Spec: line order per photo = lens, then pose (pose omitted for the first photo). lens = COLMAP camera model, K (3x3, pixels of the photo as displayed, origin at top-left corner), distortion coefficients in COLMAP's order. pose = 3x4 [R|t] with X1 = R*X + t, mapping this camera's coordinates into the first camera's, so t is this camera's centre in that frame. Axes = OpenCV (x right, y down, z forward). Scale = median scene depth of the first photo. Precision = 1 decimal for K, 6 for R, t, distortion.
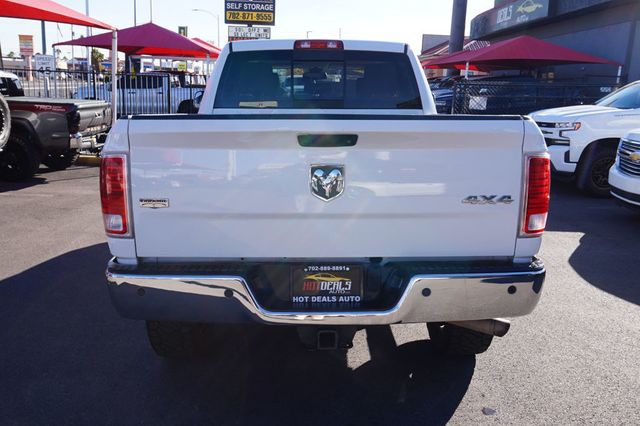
lens RADIAL K [[571.1, 0, 320.0], [0, 571.1, 213.0], [0, 0, 1]] dist [-0.003300, 0.002336]
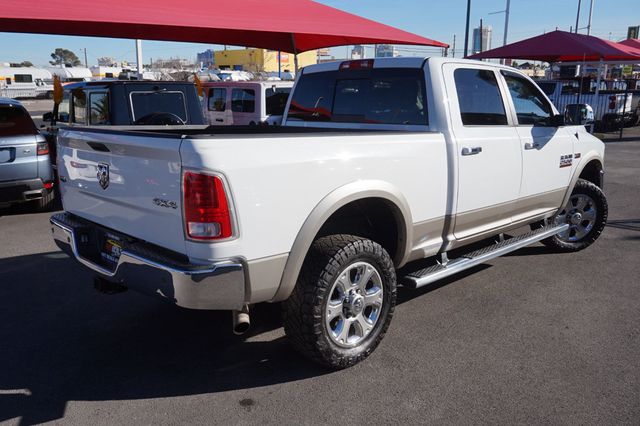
lens RADIAL K [[550.9, 0, 320.0], [0, 550.9, 213.0], [0, 0, 1]] dist [0.005795, 0.005575]
pose [[0.693846, 0.133675, -0.707608, 0.313763], [-0.136428, 0.989226, 0.053102, -0.025673], [0.707082, 0.059693, 0.704607, 0.095898]]
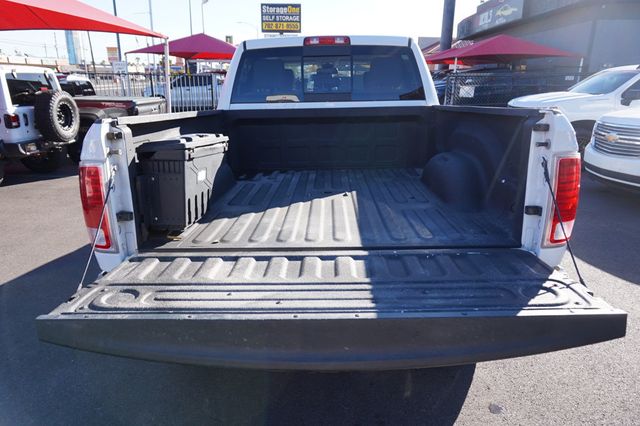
lens RADIAL K [[434.0, 0, 320.0], [0, 434.0, 213.0], [0, 0, 1]] dist [-0.039154, 0.041911]
pose [[0.998923, -0.011548, -0.044939, 0.007444], [0.015026, 0.996852, 0.077842, -0.016142], [0.043898, -0.078434, 0.995952, 0.074286]]
